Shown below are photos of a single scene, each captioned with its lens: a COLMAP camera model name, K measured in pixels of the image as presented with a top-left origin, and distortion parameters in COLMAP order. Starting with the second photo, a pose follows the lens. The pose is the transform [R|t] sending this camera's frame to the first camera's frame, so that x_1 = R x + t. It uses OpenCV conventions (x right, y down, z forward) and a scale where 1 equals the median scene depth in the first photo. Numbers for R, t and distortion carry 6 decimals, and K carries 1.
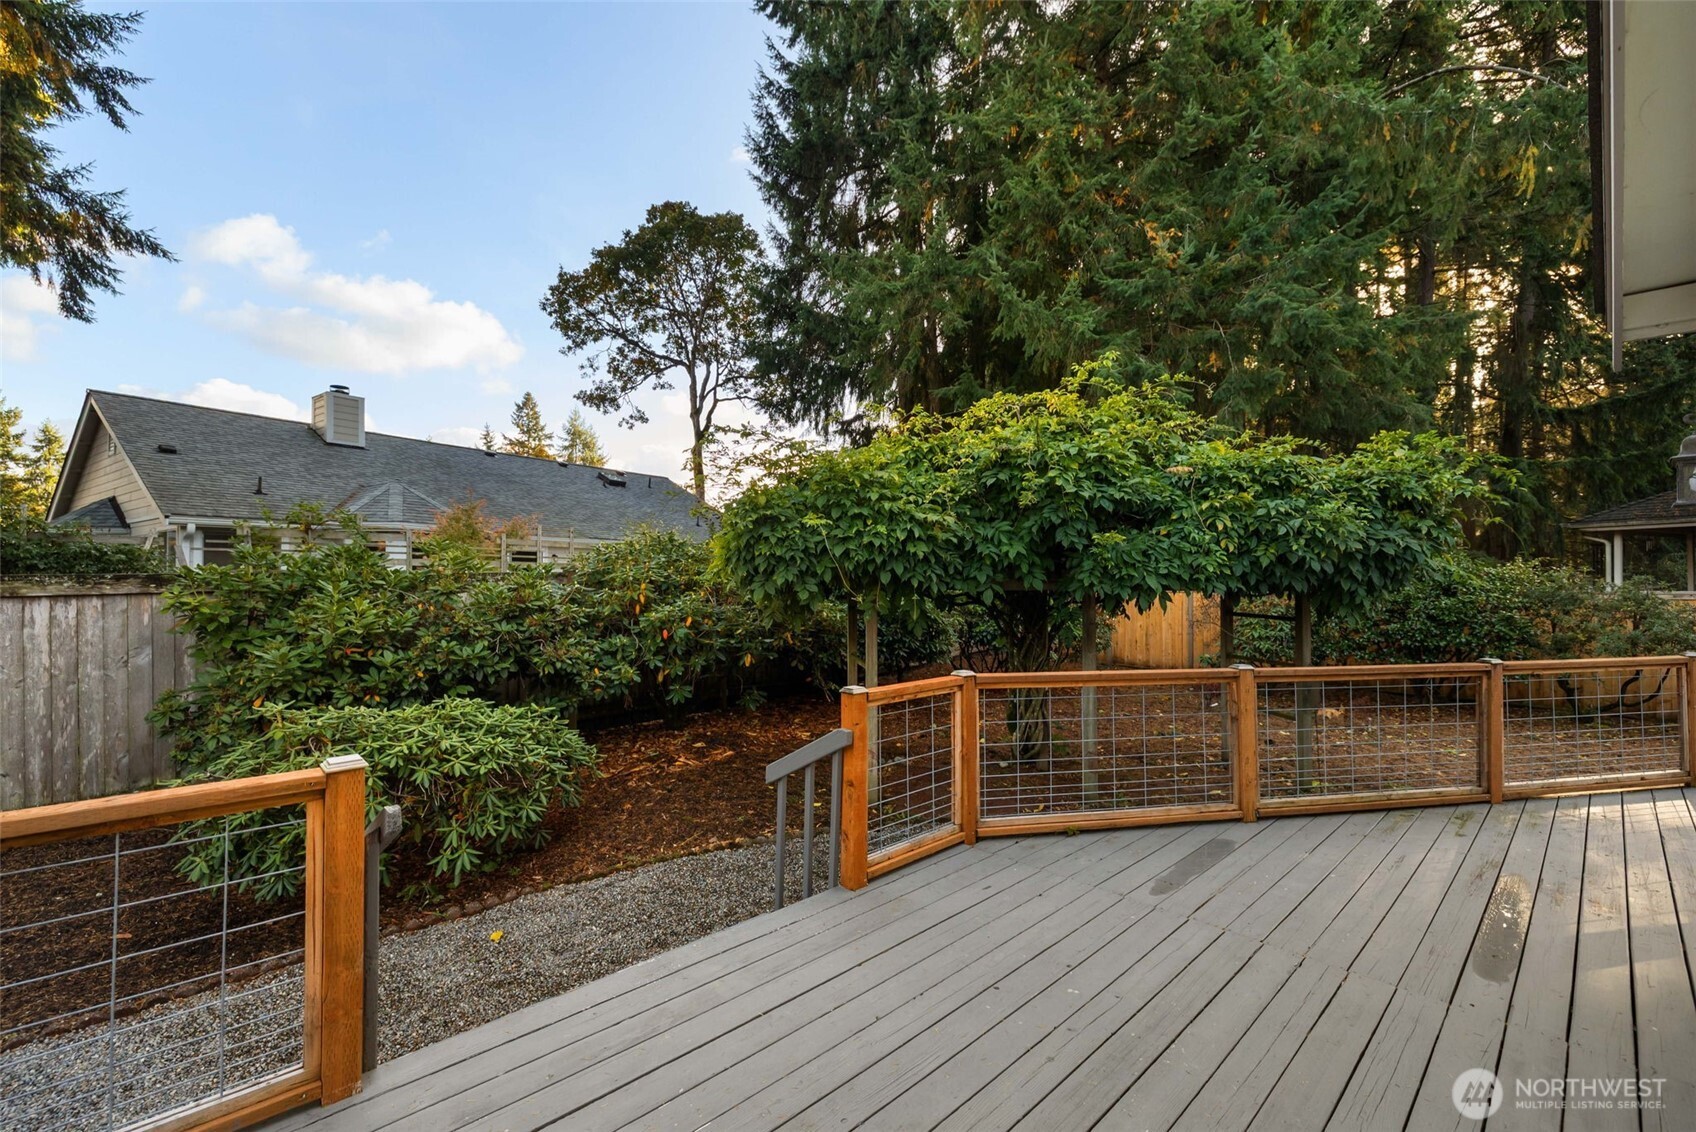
lens RADIAL K [[731.4, 0, 837.8], [0, 731.4, 569.6], [0, 0, 1]] dist [-0.001074, 0.001356]
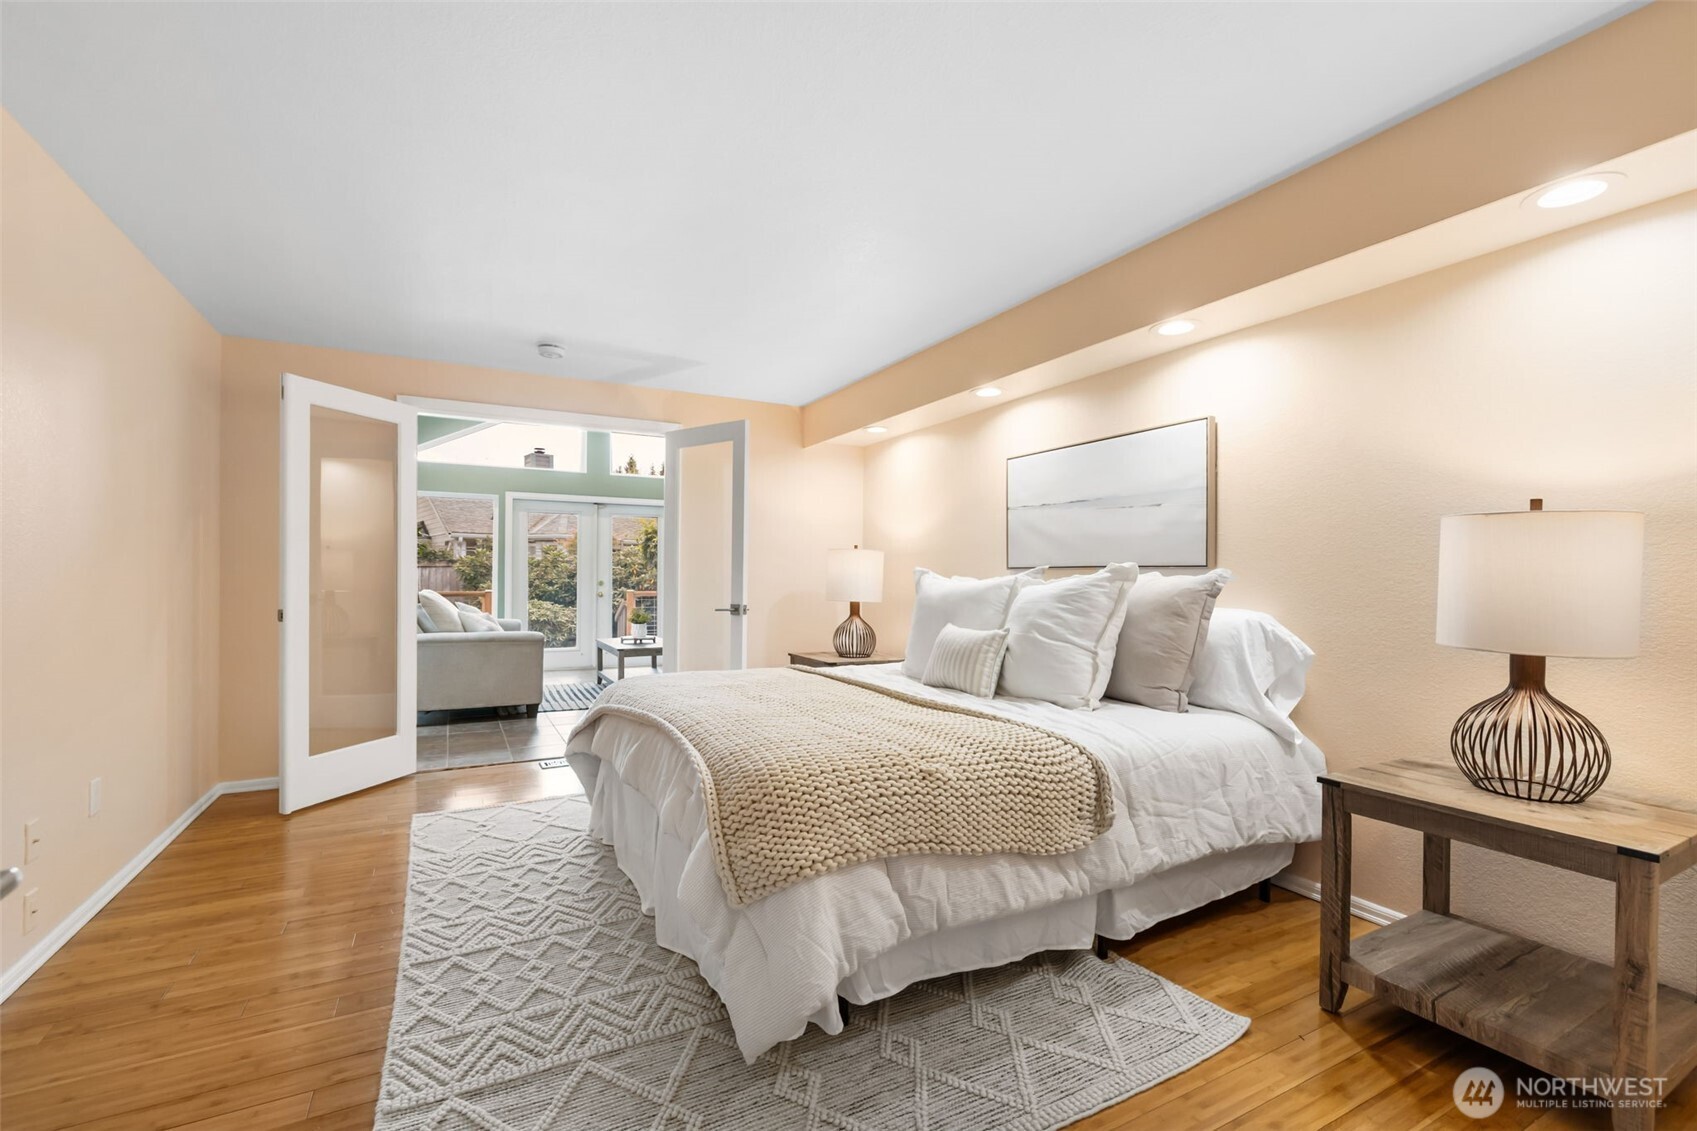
lens RADIAL K [[731.9, 0, 853.1], [0, 731.9, 570.4], [0, 0, 1]] dist [-0.001074, 0.001356]
pose [[0.973941, 0.002905, -0.226781, 0.474362], [-0.002957, 0.999996, 0.000109, 0.017924], [0.226781, 0.000564, 0.973946, -0.545229]]
